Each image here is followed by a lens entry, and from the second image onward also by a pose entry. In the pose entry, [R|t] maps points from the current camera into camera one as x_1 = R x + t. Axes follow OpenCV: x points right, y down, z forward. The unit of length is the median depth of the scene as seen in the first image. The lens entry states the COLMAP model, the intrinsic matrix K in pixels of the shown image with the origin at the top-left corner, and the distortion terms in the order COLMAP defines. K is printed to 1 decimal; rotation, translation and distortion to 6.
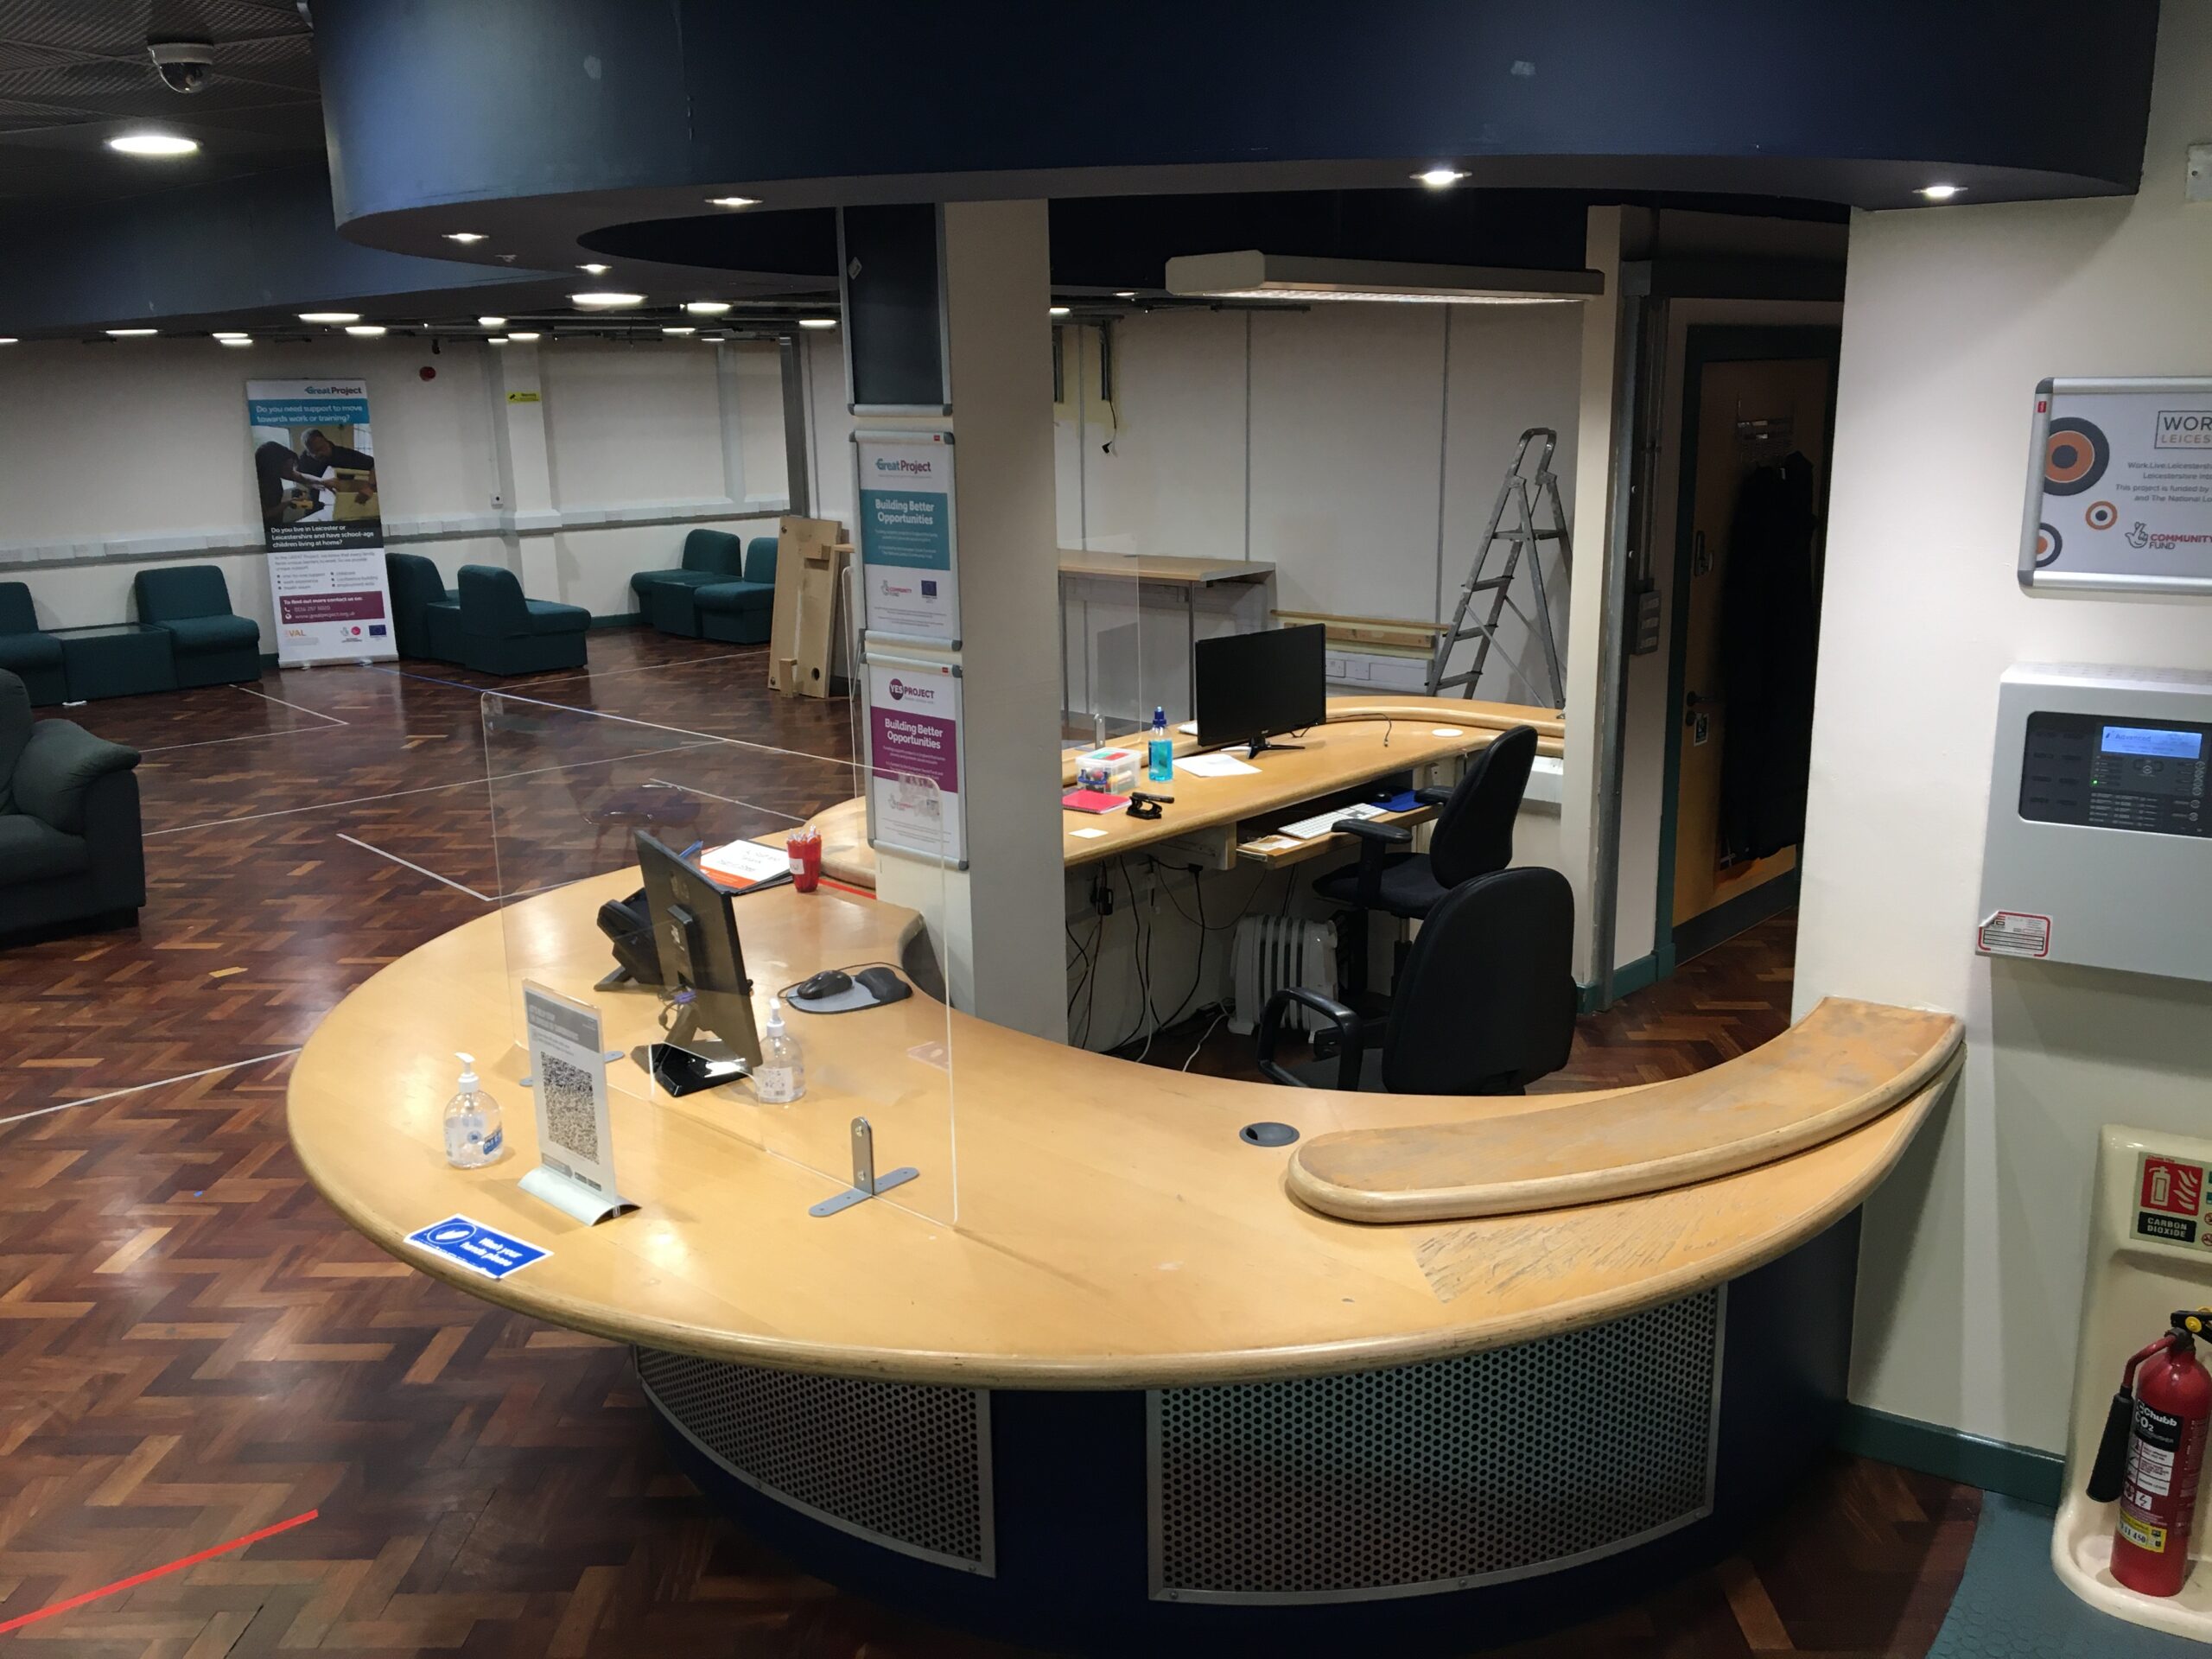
lens RADIAL K [[1863.9, 0, 1105.8], [0, 1863.9, 827.0], [0, 0, 1]] dist [0.091645, -0.155310]
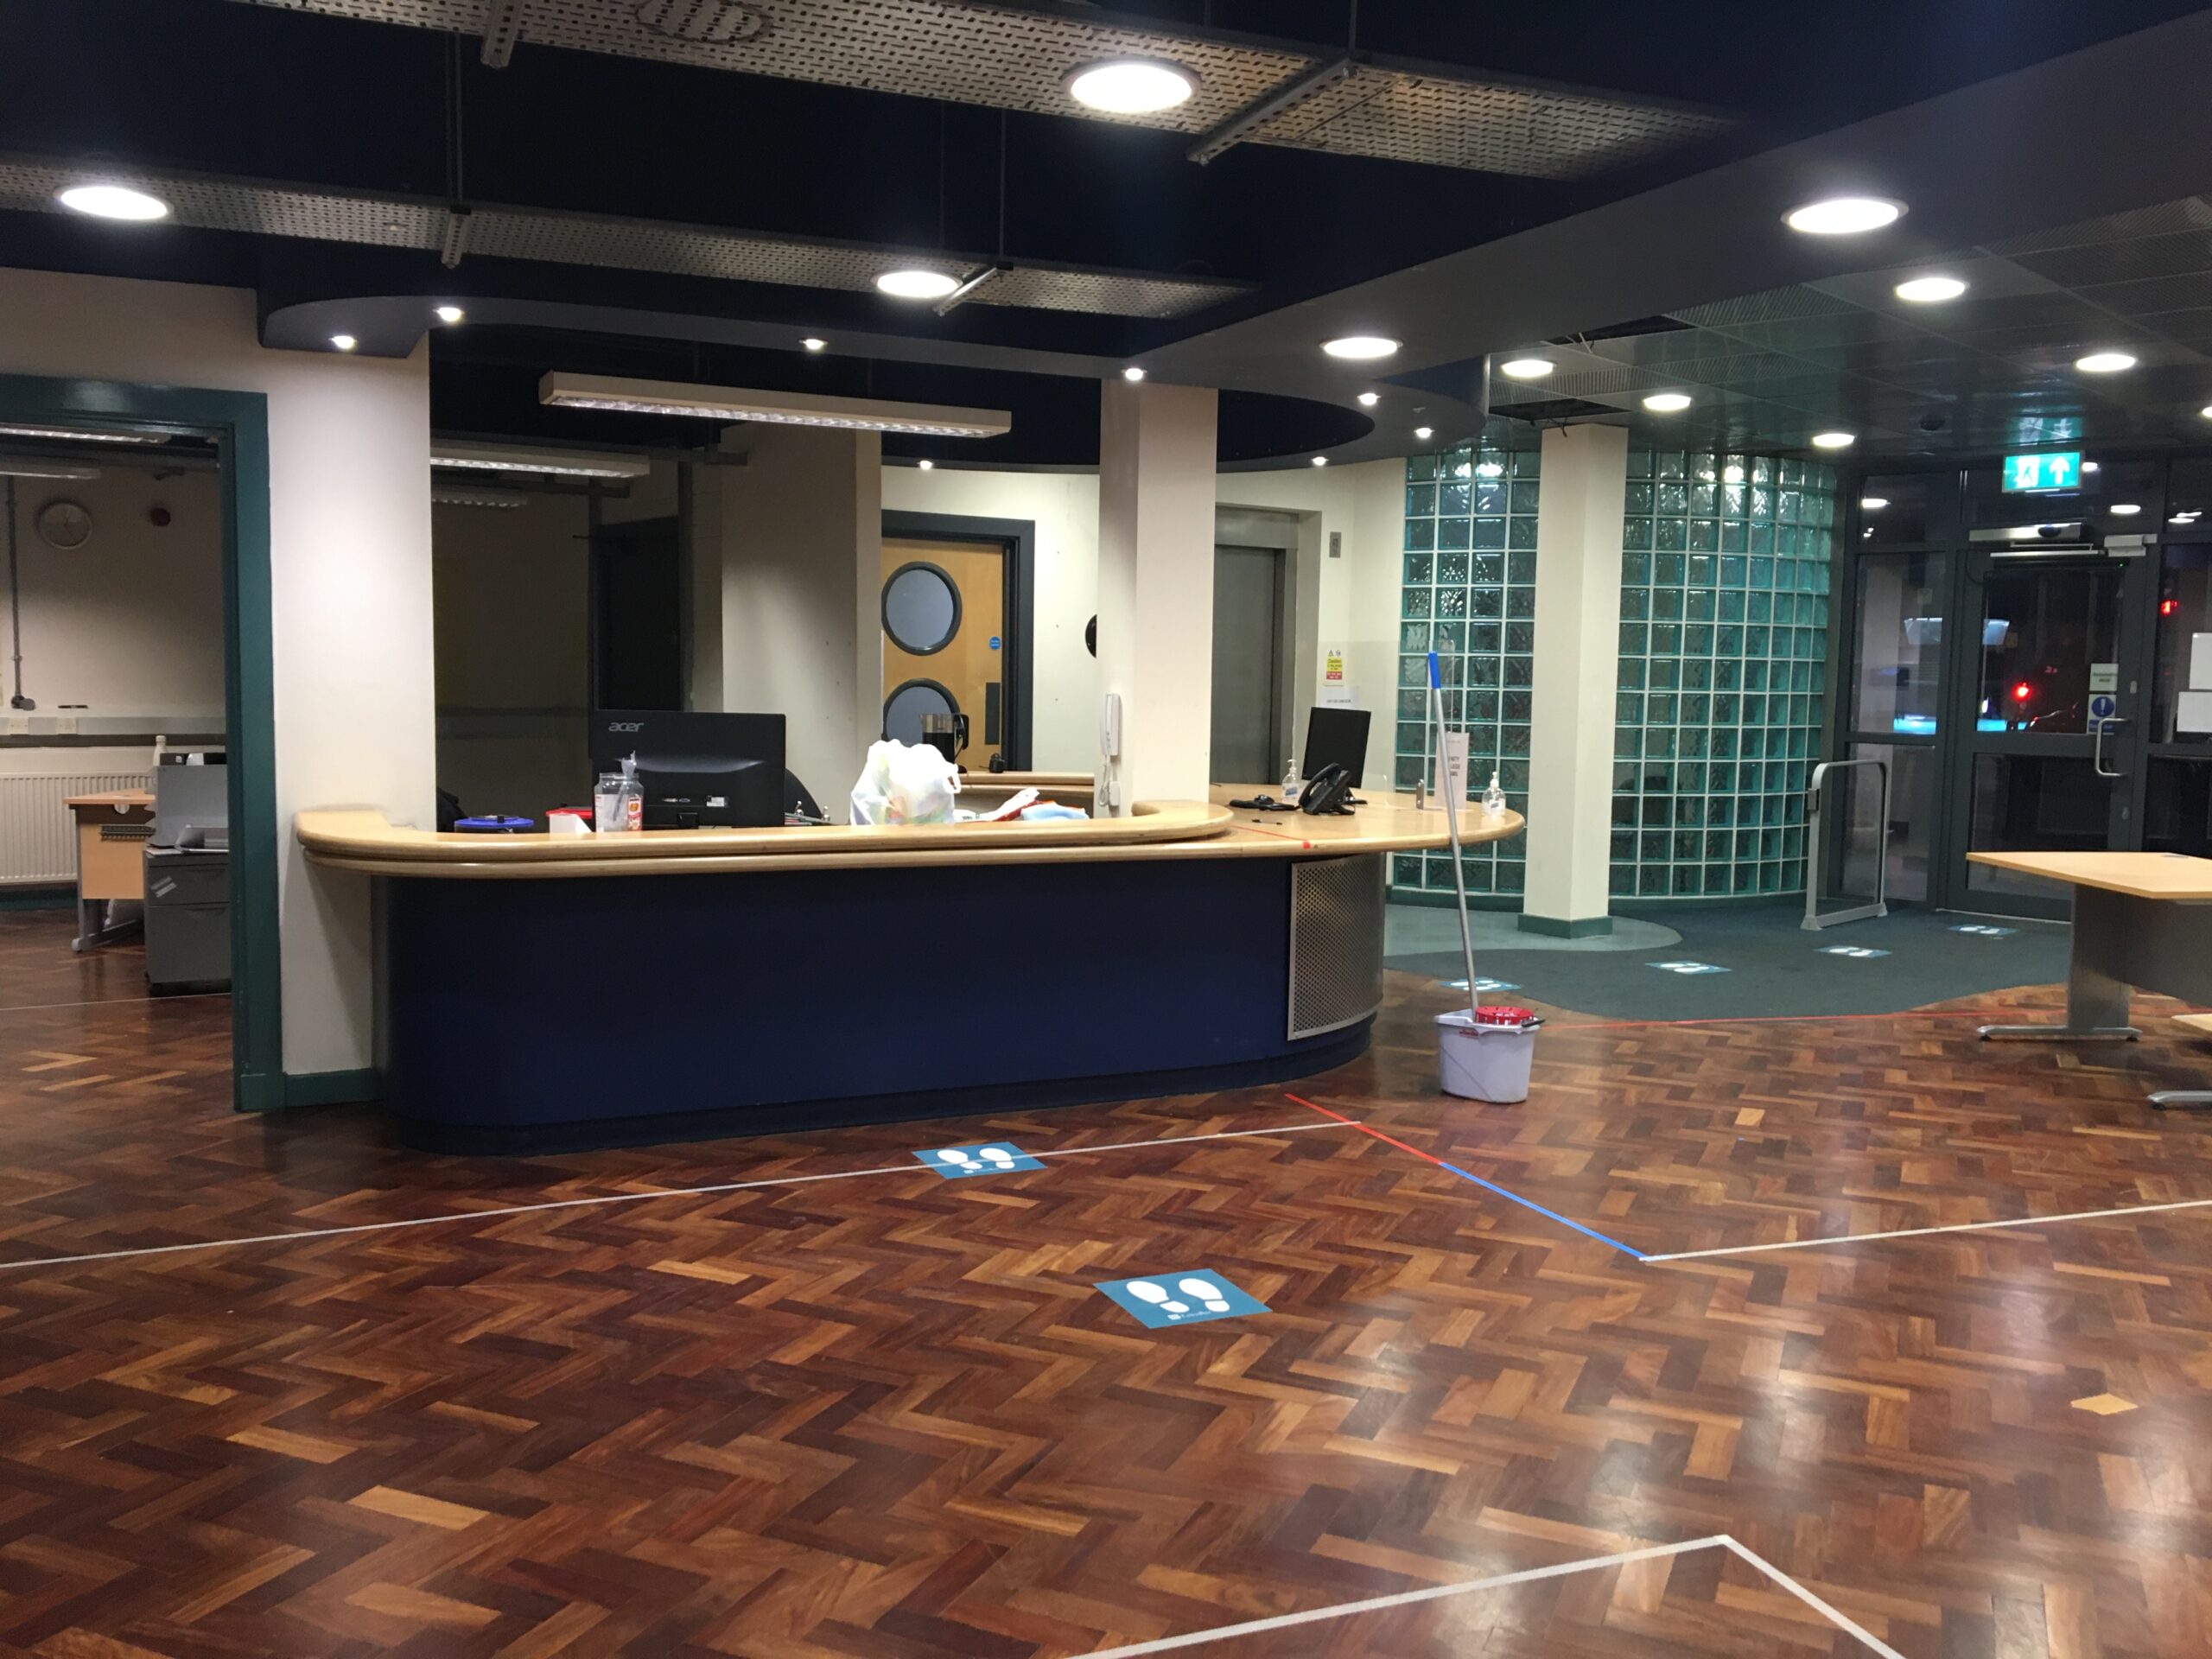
lens RADIAL K [[1863.9, 0, 1105.8], [0, 1863.9, 827.0], [0, 0, 1]] dist [0.091645, -0.155310]
pose [[-0.926896, -0.027797, 0.374287, -0.477980], [0.089668, 0.951974, 0.292755, -0.318770], [-0.364449, 0.304915, -0.879888, 1.837954]]
